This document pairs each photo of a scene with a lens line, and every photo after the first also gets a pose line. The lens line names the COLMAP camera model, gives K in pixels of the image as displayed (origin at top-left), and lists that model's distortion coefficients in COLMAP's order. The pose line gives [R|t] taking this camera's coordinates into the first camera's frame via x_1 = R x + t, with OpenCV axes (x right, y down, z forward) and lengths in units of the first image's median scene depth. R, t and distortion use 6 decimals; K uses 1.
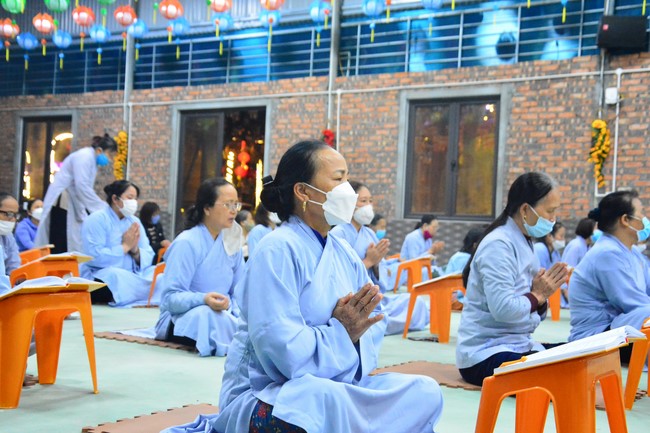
lens RADIAL K [[942.5, 0, 325.0], [0, 942.5, 216.5], [0, 0, 1]] dist [0.106182, 0.118883]
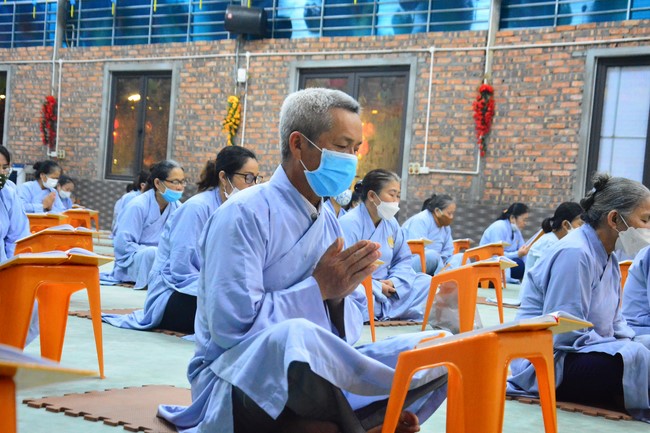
lens RADIAL K [[1095.1, 0, 325.0], [0, 1095.1, 216.5], [0, 0, 1]] dist [0.268089, 0.075101]
pose [[0.997722, 0.031354, -0.059729, 0.411192], [-0.030315, 0.999374, 0.018220, 0.014273], [0.060263, -0.016367, 0.998048, -0.276002]]
